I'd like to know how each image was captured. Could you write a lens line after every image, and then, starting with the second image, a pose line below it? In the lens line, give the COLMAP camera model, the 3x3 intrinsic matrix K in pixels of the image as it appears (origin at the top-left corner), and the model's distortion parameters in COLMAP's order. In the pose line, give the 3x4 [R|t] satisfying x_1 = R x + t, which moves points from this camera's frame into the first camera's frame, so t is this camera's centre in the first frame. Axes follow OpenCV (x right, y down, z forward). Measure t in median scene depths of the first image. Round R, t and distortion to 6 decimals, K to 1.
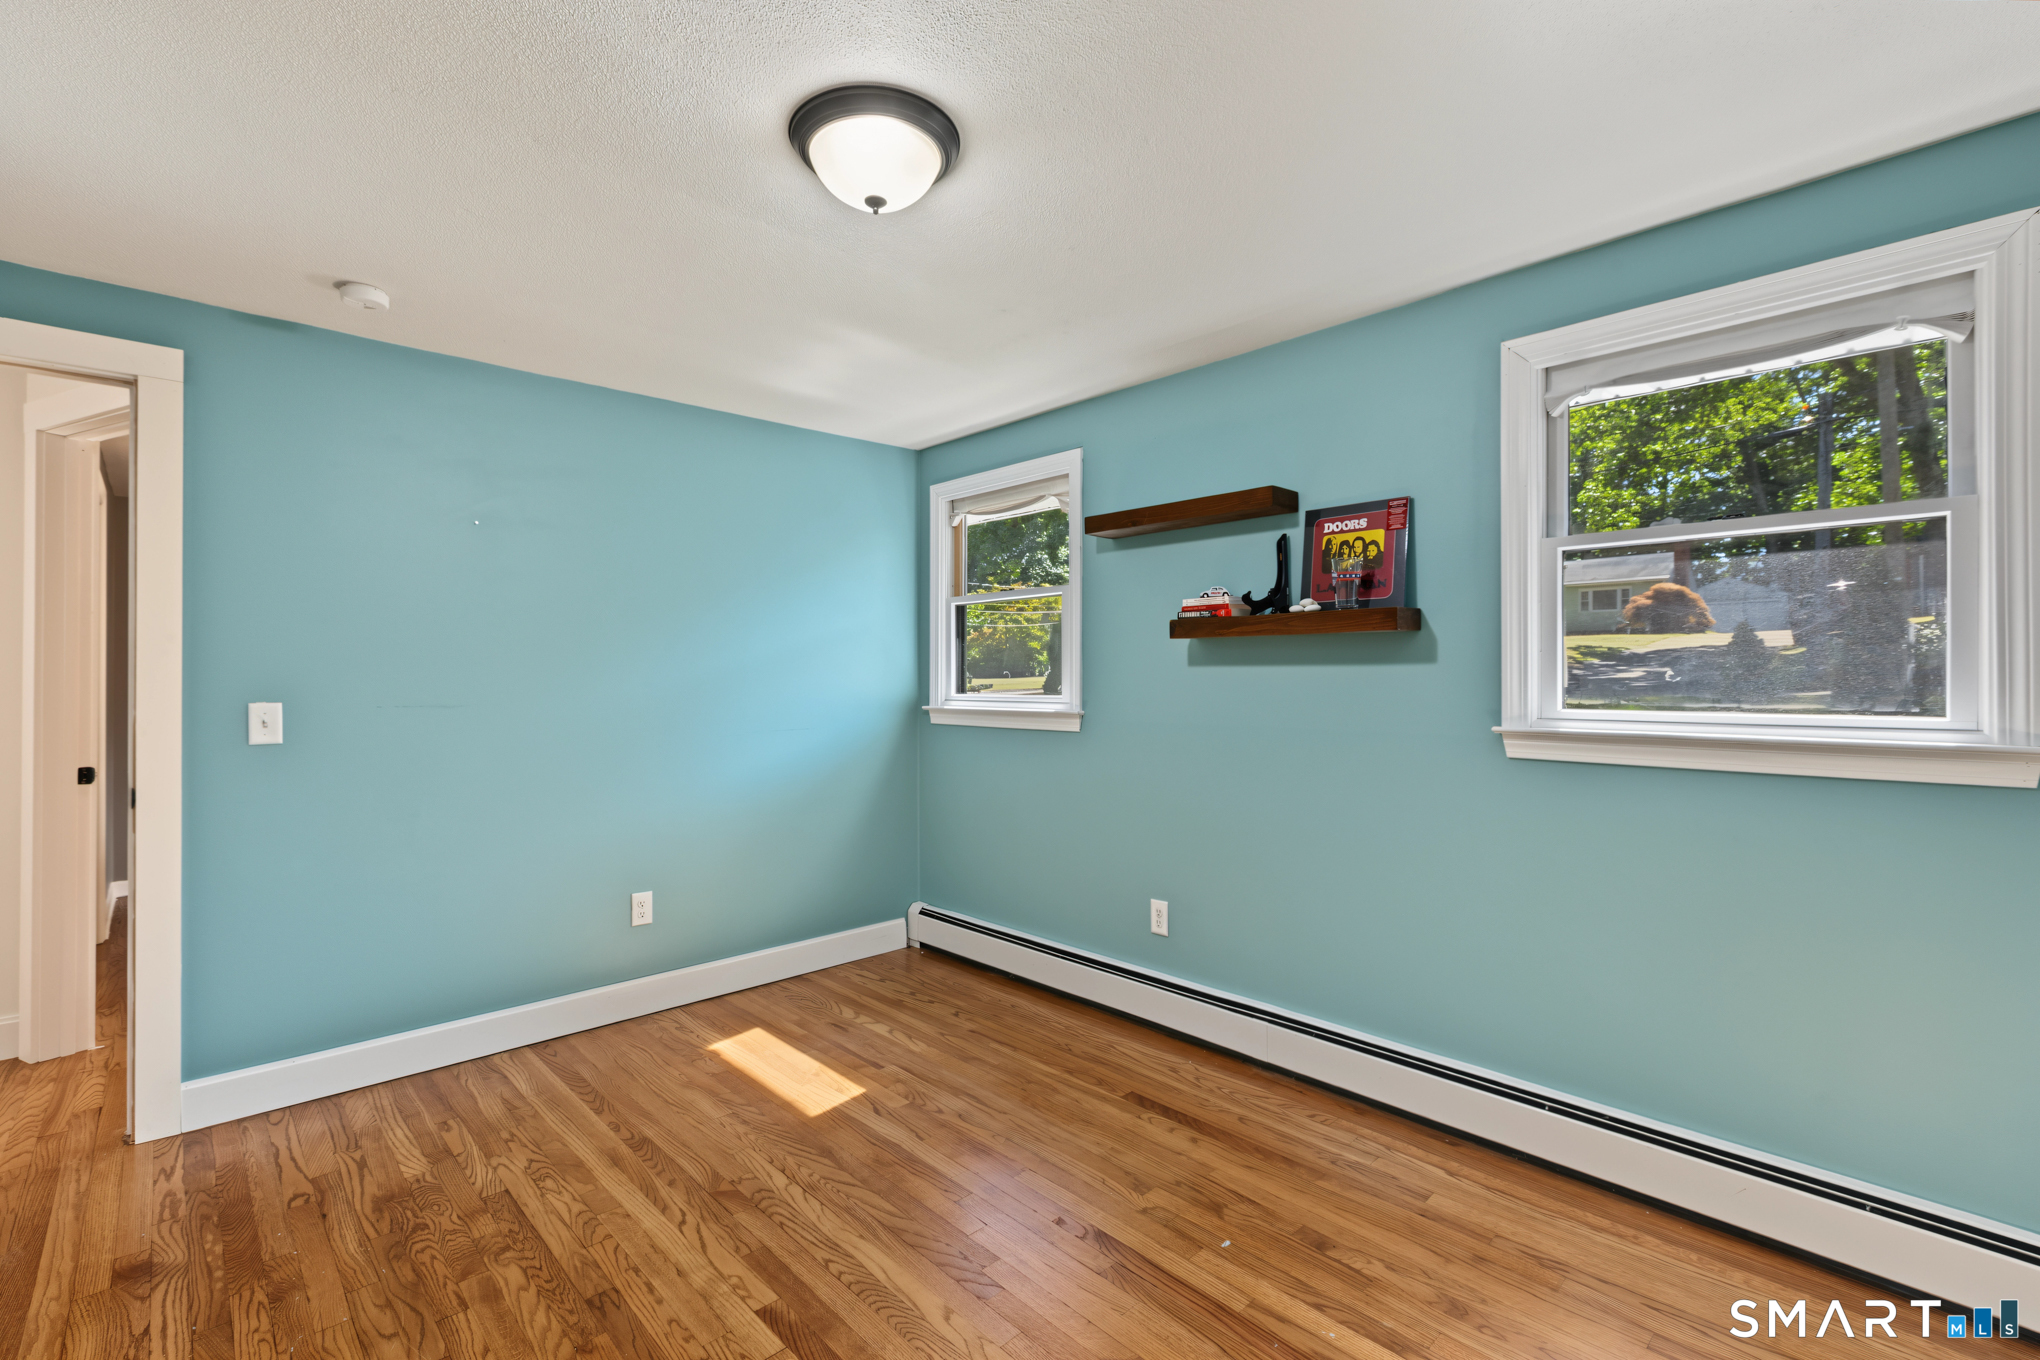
lens RADIAL K [[913.5, 0, 1017.7], [0, 913.5, 690.2], [0, 0, 1]] dist [-0.000485, 0.000272]
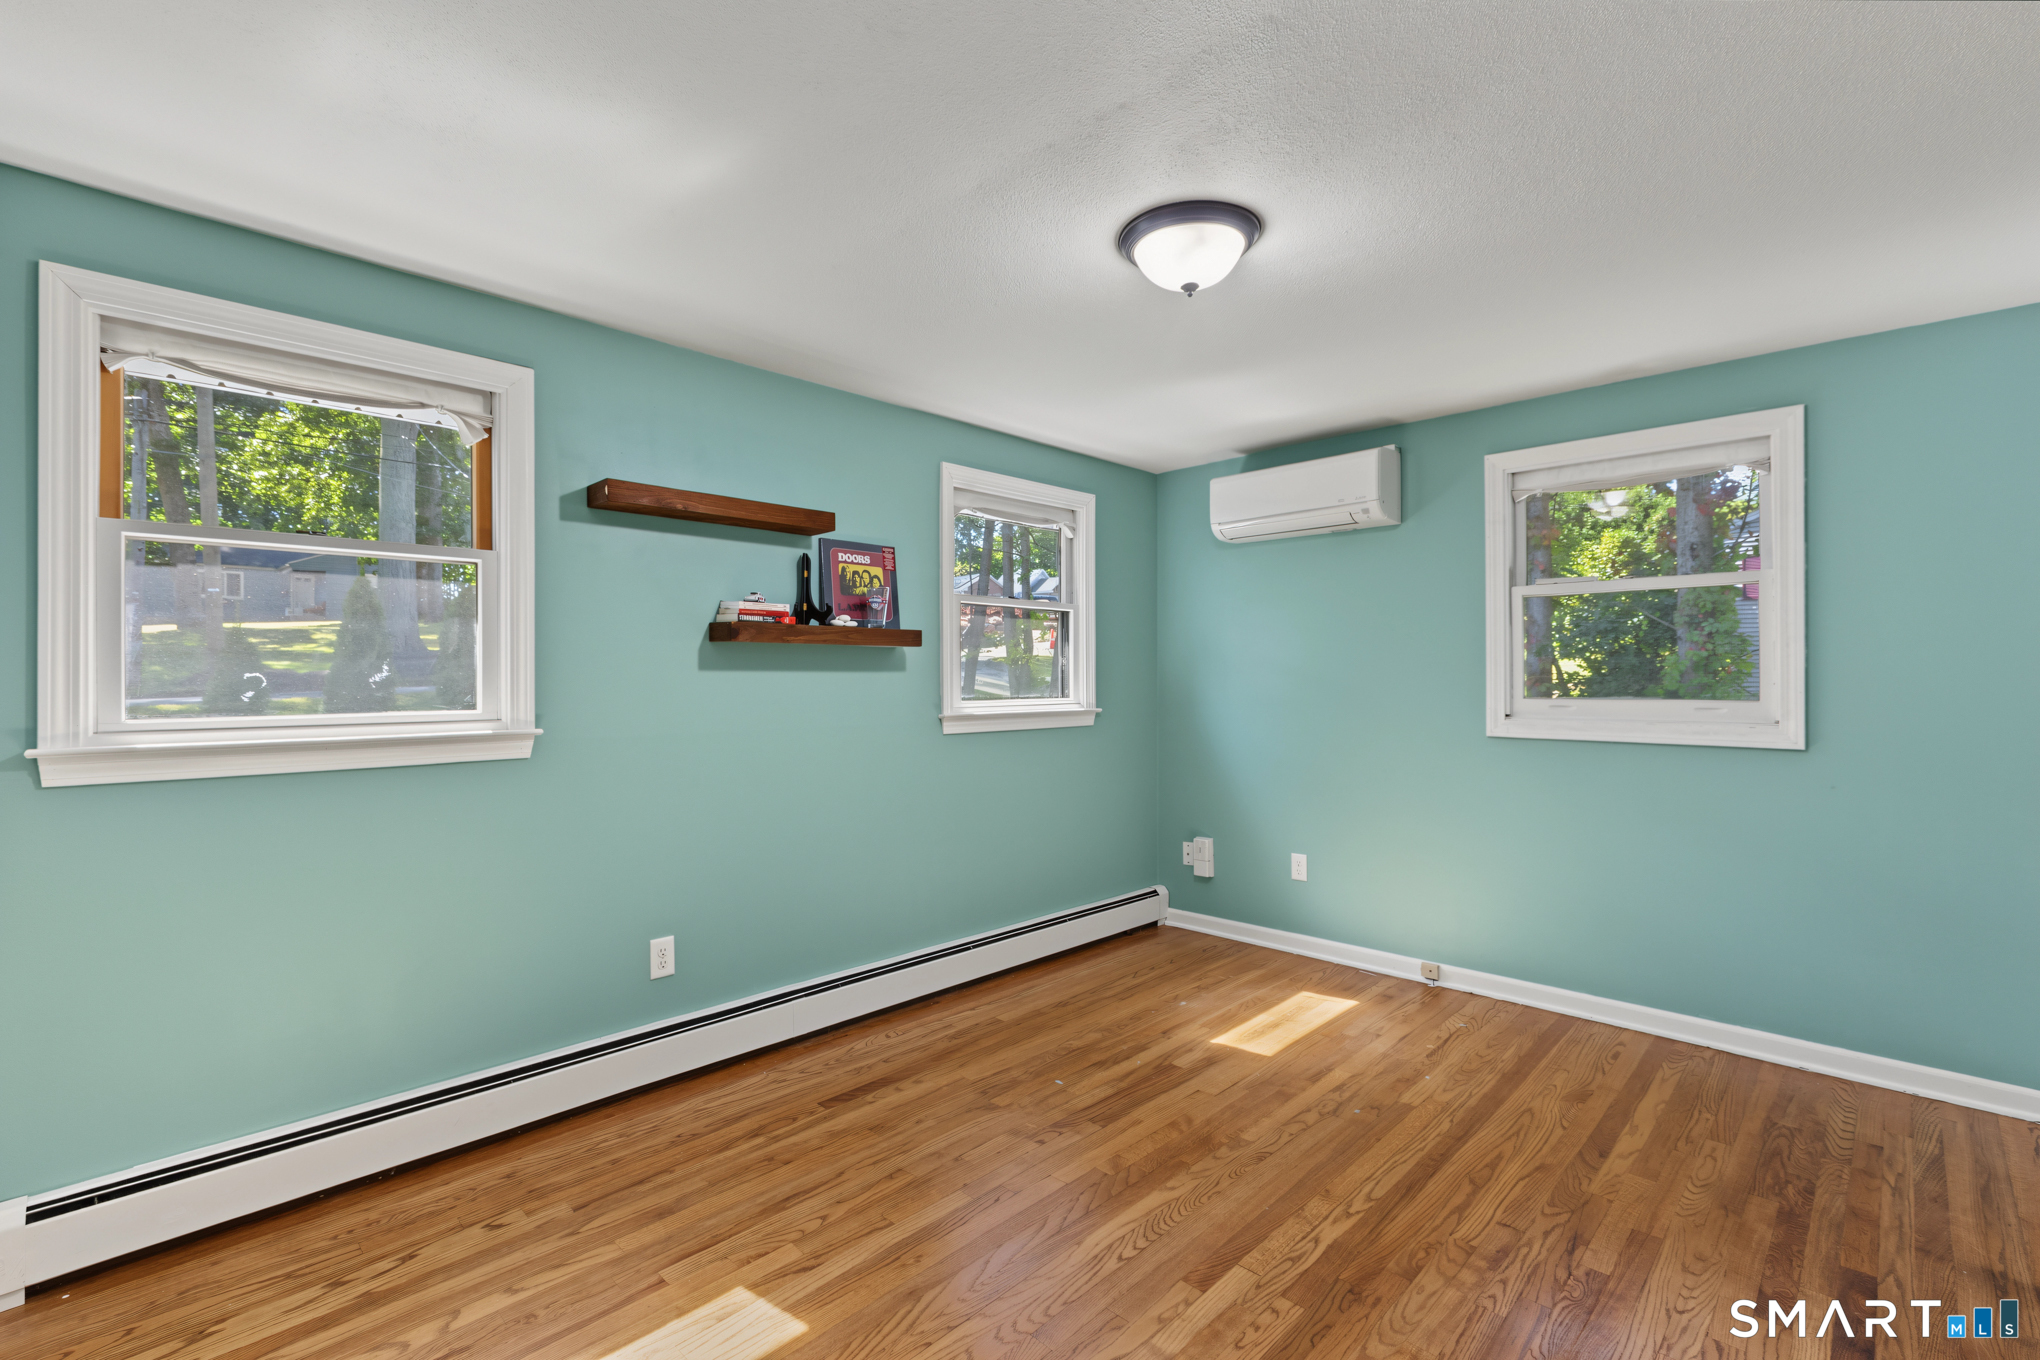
lens RADIAL K [[913.5, 0, 1017.7], [0, 913.5, 690.2], [0, 0, 1]] dist [-0.000485, 0.000272]
pose [[-0.046839, -0.012149, 0.998829, -0.864969], [0.017074, 0.999770, 0.012961, -0.014824], [-0.998757, 0.017661, -0.046621, 0.824435]]
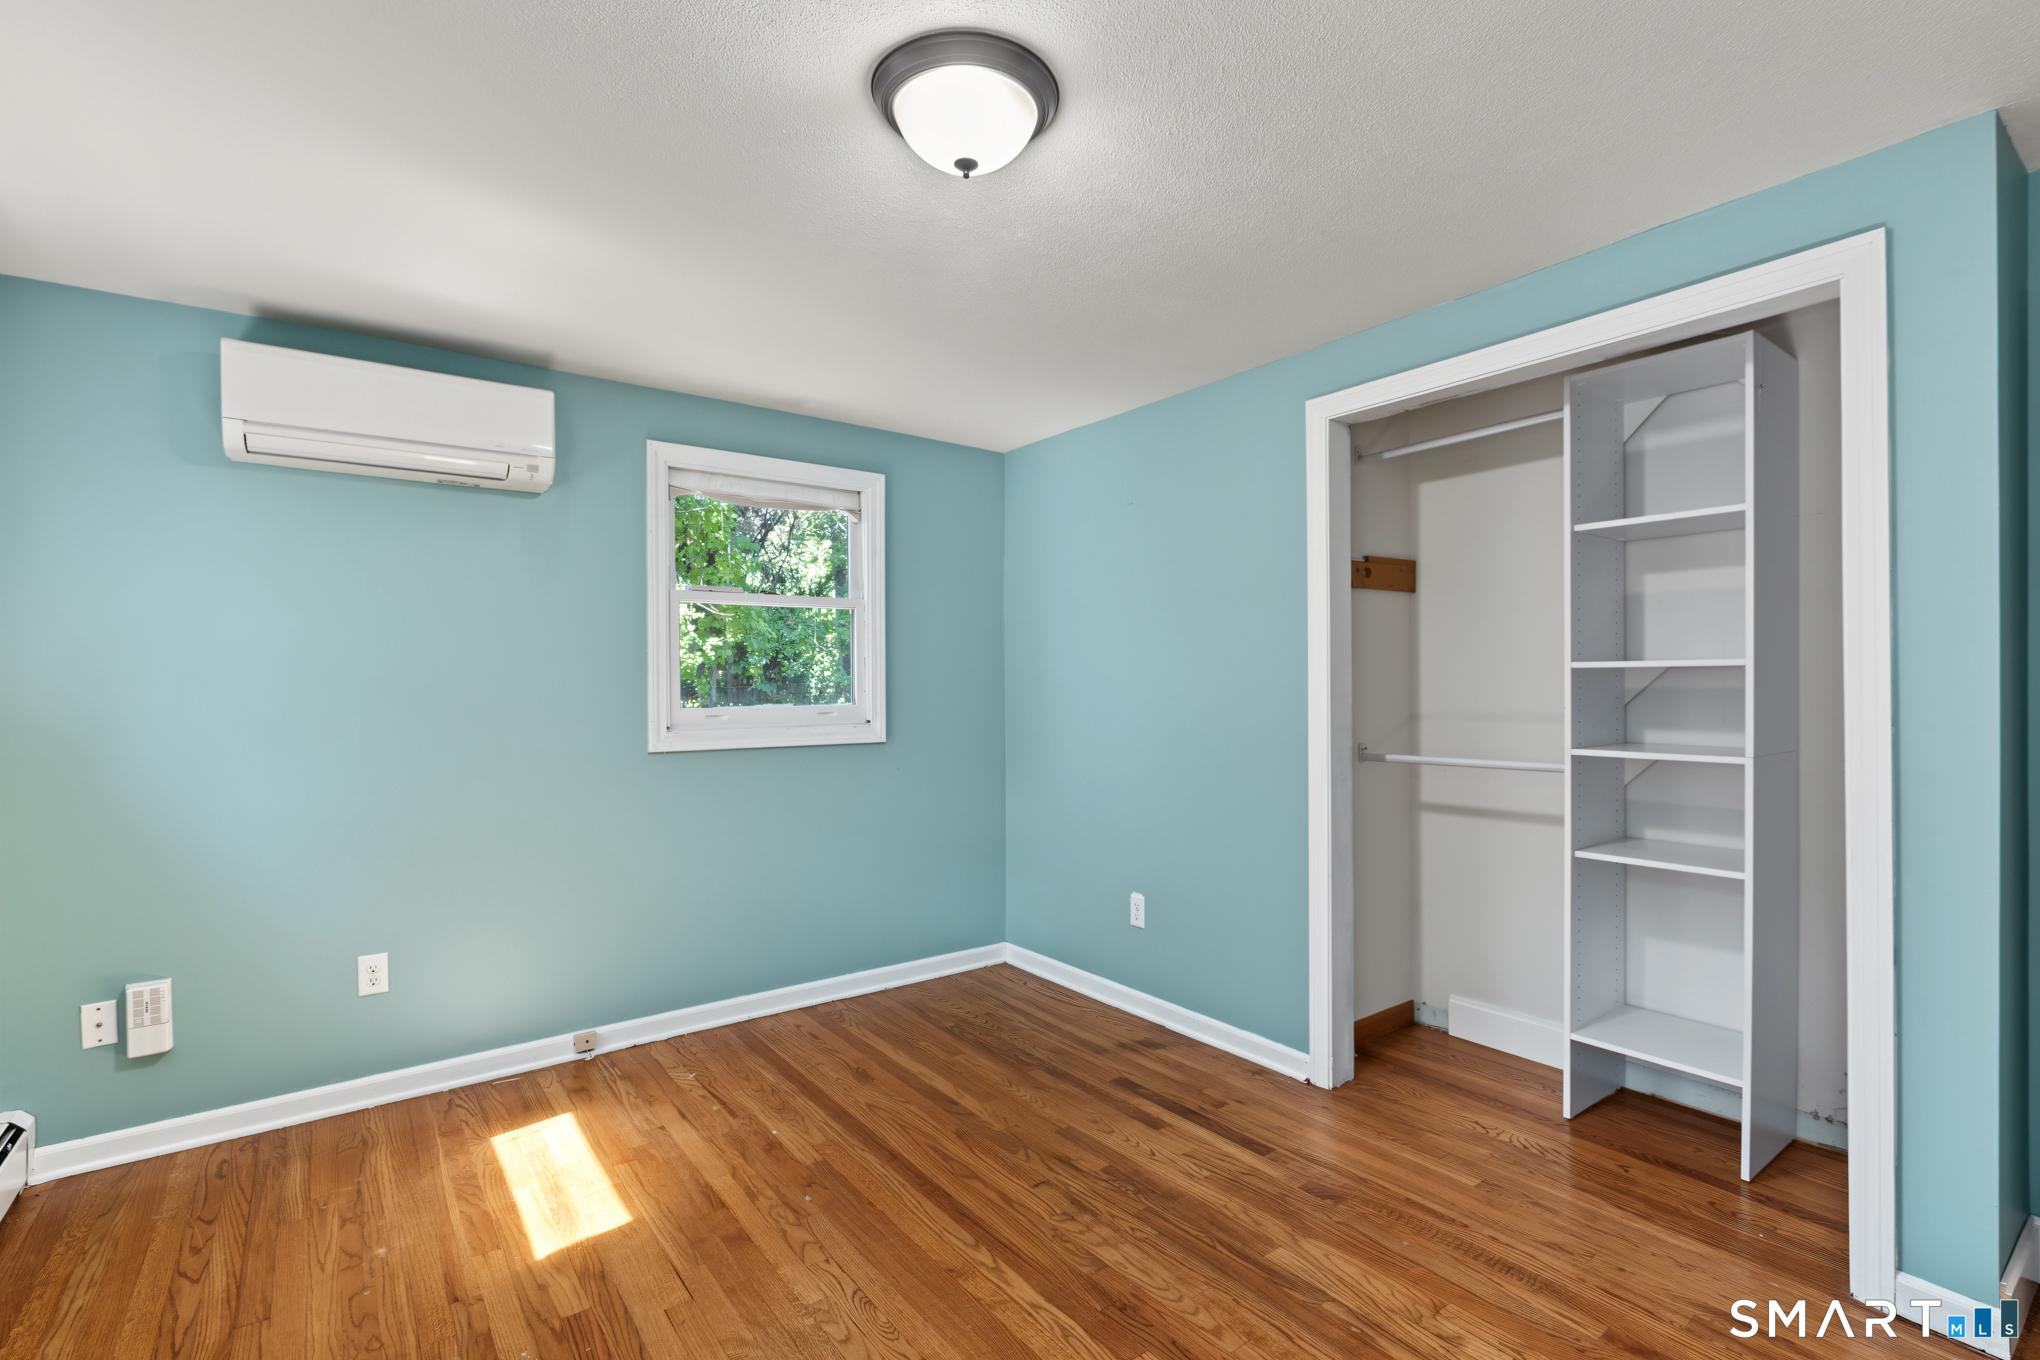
lens RADIAL K [[926.6, 0, 1027.5], [0, 926.6, 689.5], [0, 0, 1]] dist [0.001592, 0.000330]
pose [[-0.995190, 0.005630, 0.097806, -0.198165], [0.007717, 0.999750, 0.020973, -0.022146], [-0.097664, 0.021627, -0.994984, 1.227765]]
